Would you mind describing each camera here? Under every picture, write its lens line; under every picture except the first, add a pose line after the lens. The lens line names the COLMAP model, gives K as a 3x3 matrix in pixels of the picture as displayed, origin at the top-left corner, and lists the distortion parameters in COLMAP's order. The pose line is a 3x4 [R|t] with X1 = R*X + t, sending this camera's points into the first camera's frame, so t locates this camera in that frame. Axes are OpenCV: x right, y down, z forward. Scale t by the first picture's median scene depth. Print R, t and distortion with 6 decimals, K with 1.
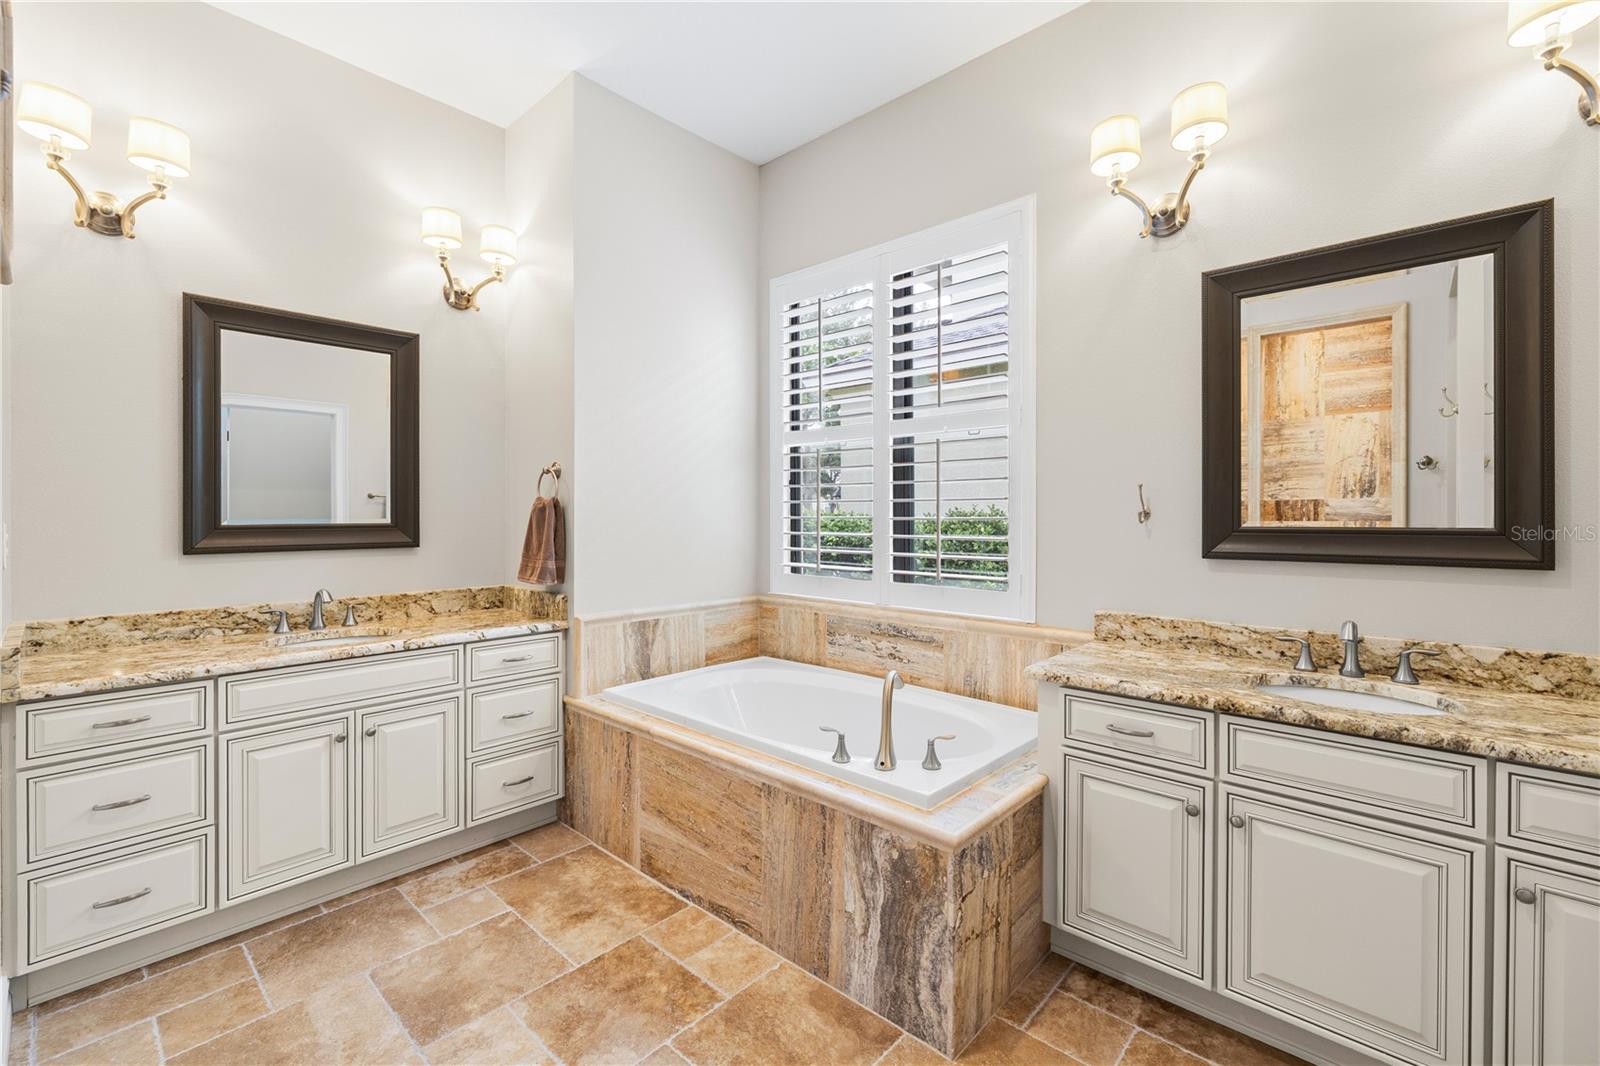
lens RADIAL K [[686.8, 0, 800.1], [0, 686.8, 511.3], [0, 0, 1]] dist [-0.000994, 0.000266]
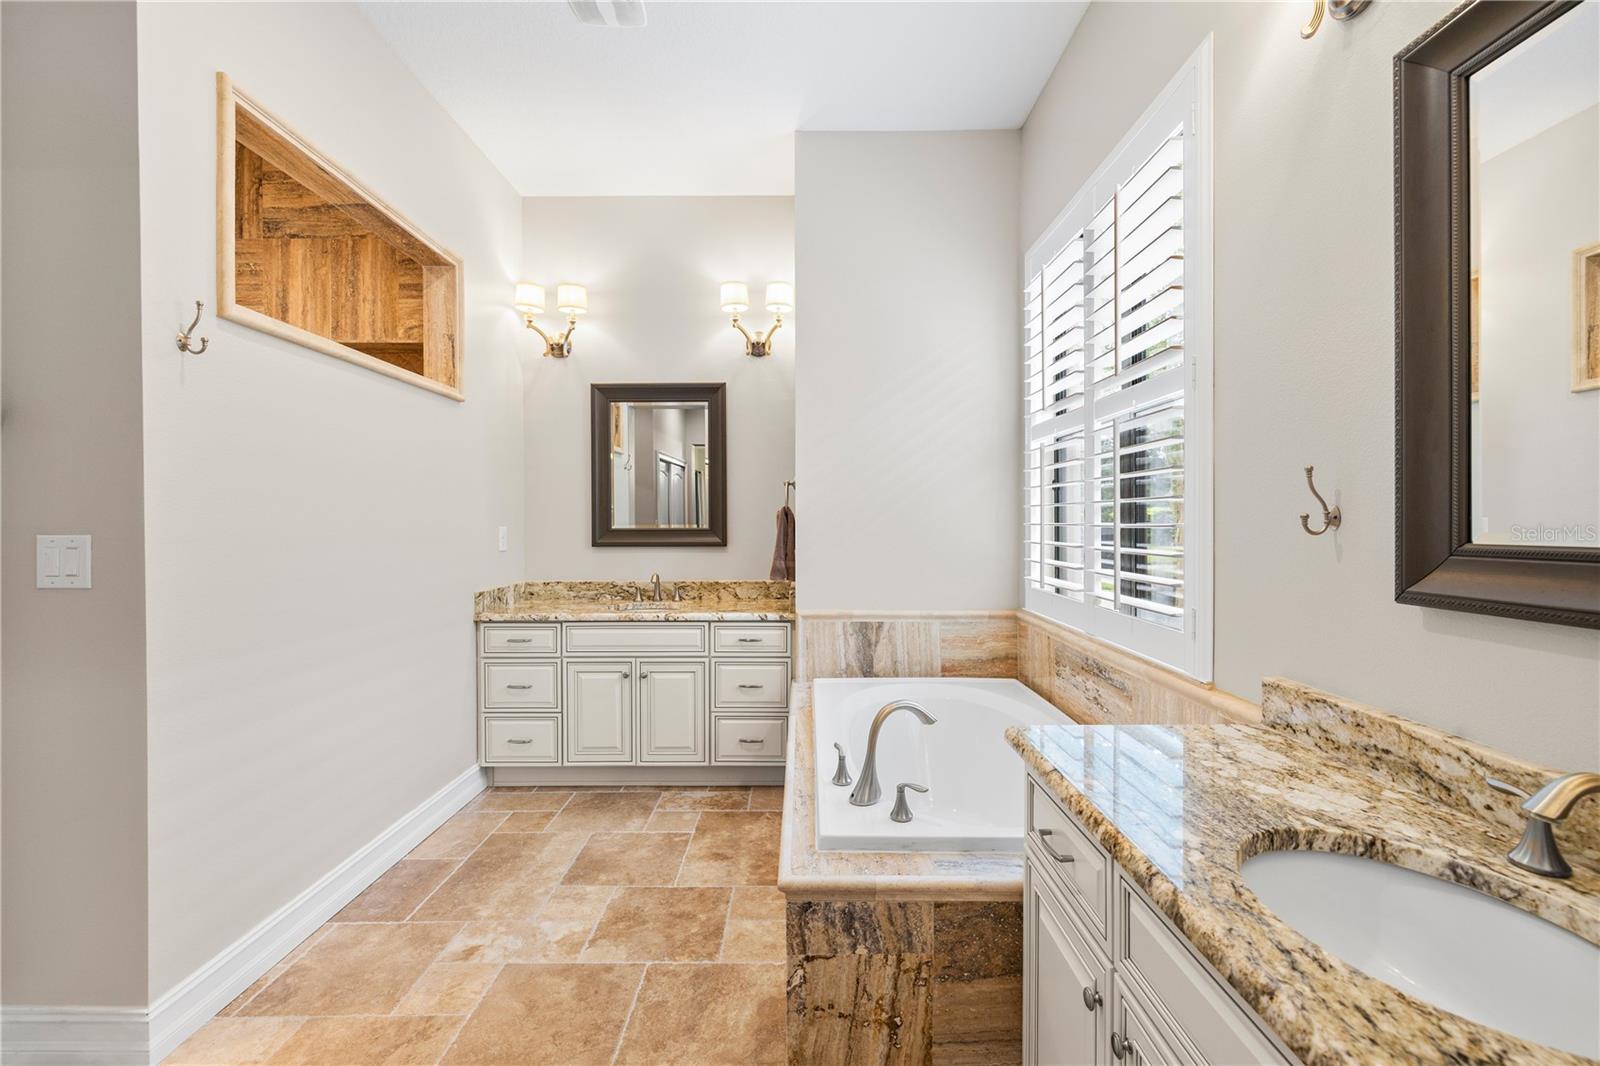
lens RADIAL K [[682.1, 0, 789.8], [0, 682.1, 522.6], [0, 0, 1]] dist [0.000696, -0.000495]
pose [[0.666648, -0.000764, -0.745372, 0.579455], [0.006473, 0.999968, 0.004764, 0.001873], [0.745344, -0.008001, 0.666632, 0.268780]]
